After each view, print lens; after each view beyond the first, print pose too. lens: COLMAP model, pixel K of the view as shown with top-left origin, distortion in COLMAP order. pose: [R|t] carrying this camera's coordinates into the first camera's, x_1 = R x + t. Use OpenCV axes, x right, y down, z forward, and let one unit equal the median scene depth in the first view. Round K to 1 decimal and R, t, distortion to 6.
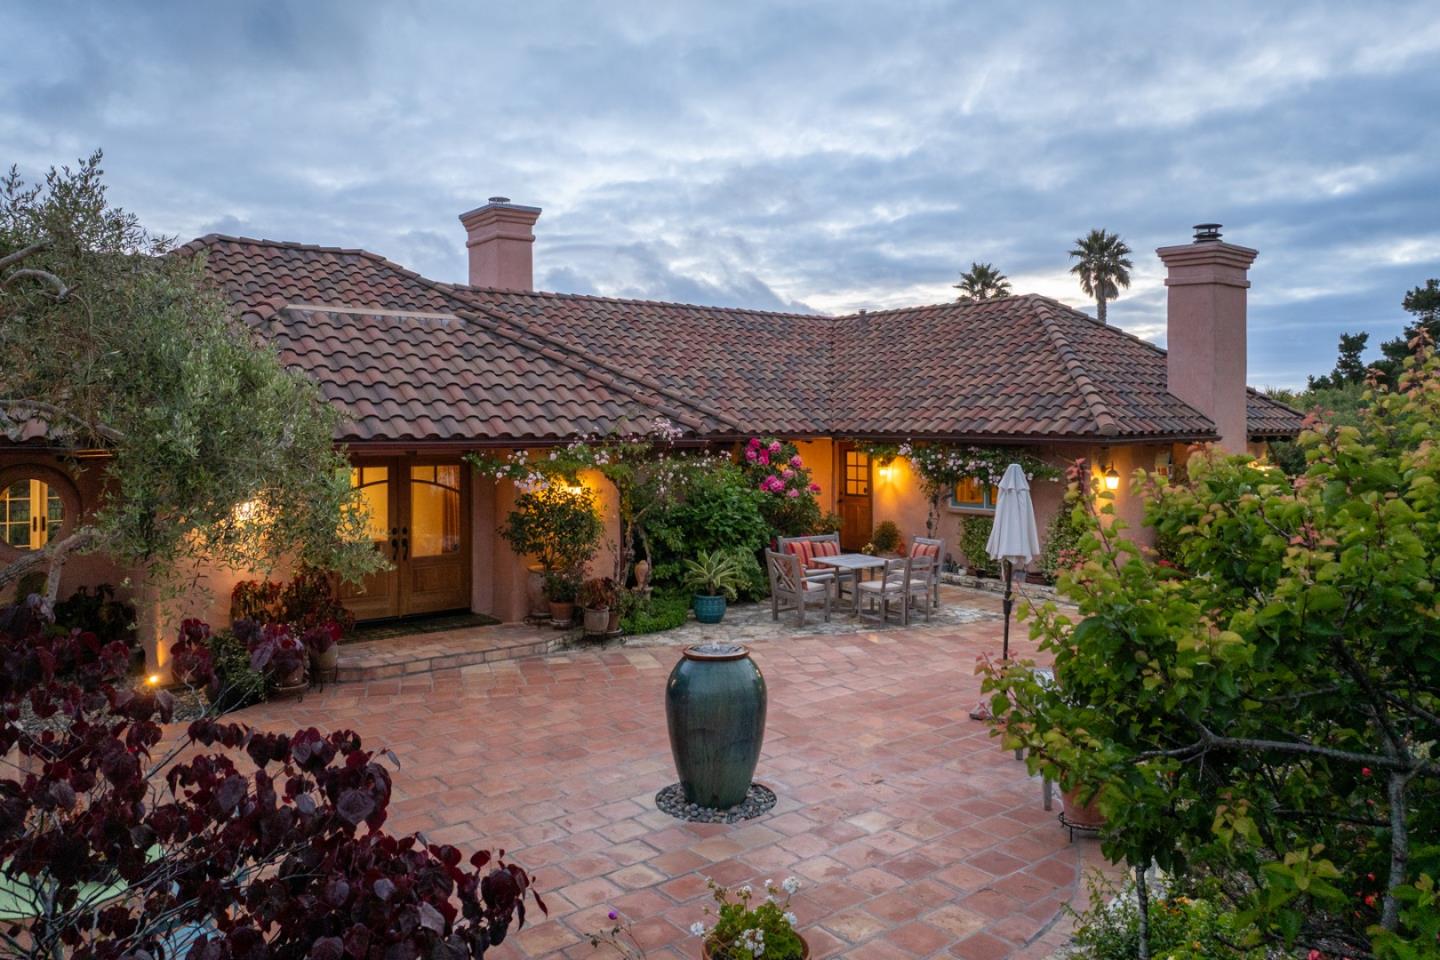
lens RADIAL K [[1028.1, 0, 720.6], [0, 1028.1, 470.3], [0, 0, 1]] dist [-0.035126, 0.002143]
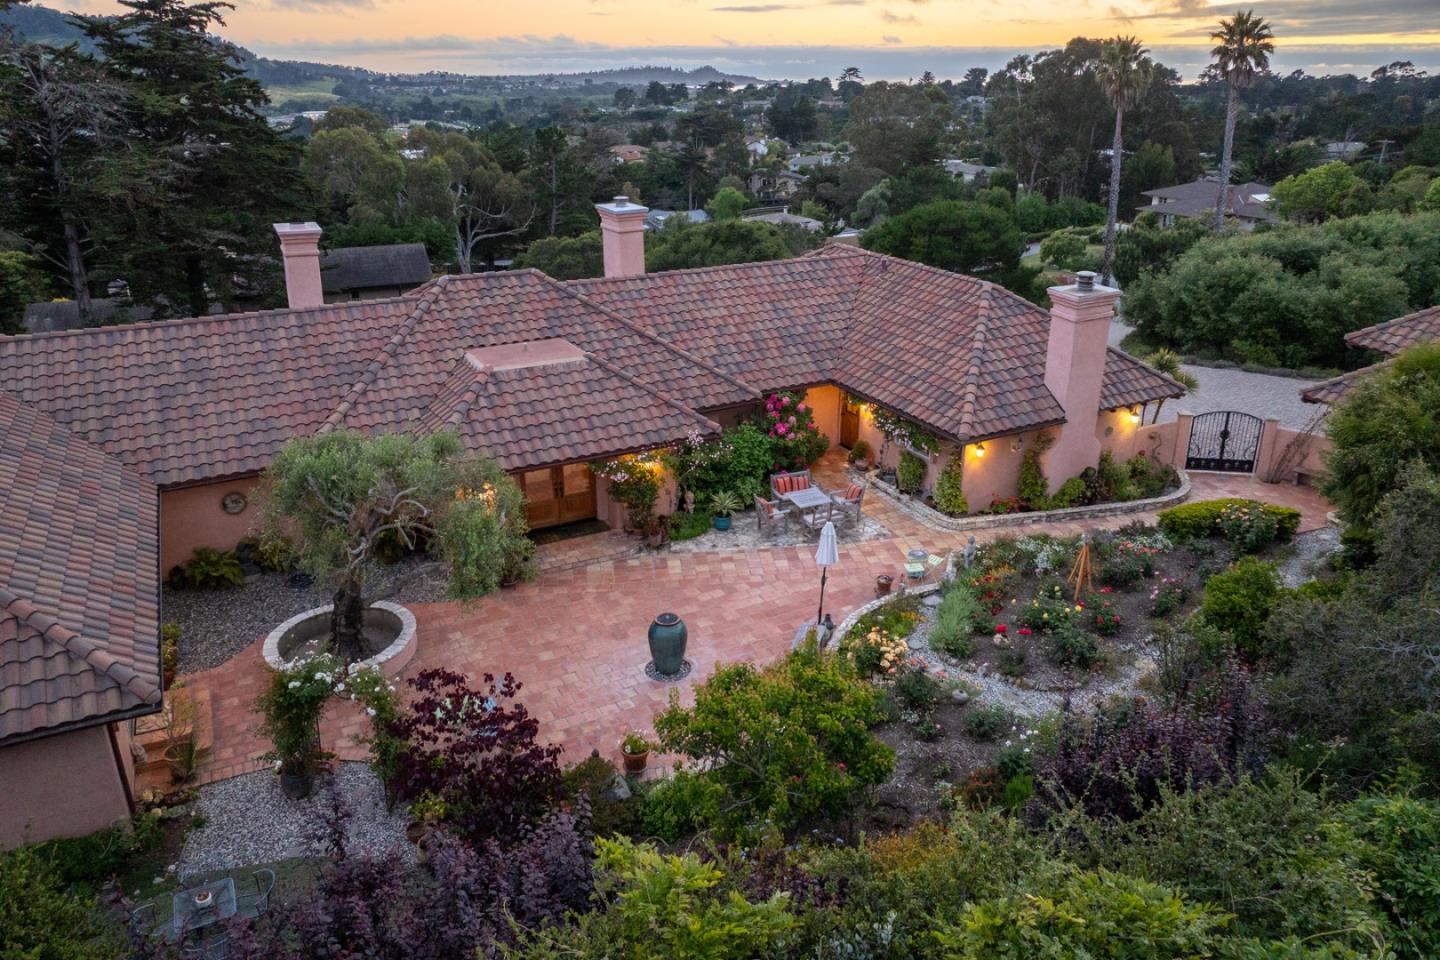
lens RADIAL K [[1028.1, 0, 721.2], [0, 1028.1, 486.0], [0, 0, 1]] dist [-0.035126, 0.002143]
pose [[0.982322, 0.072291, -0.172679, 0.252103], [-0.008906, 0.939431, 0.342624, -0.468539], [0.186988, -0.335029, 0.923467, -0.571194]]
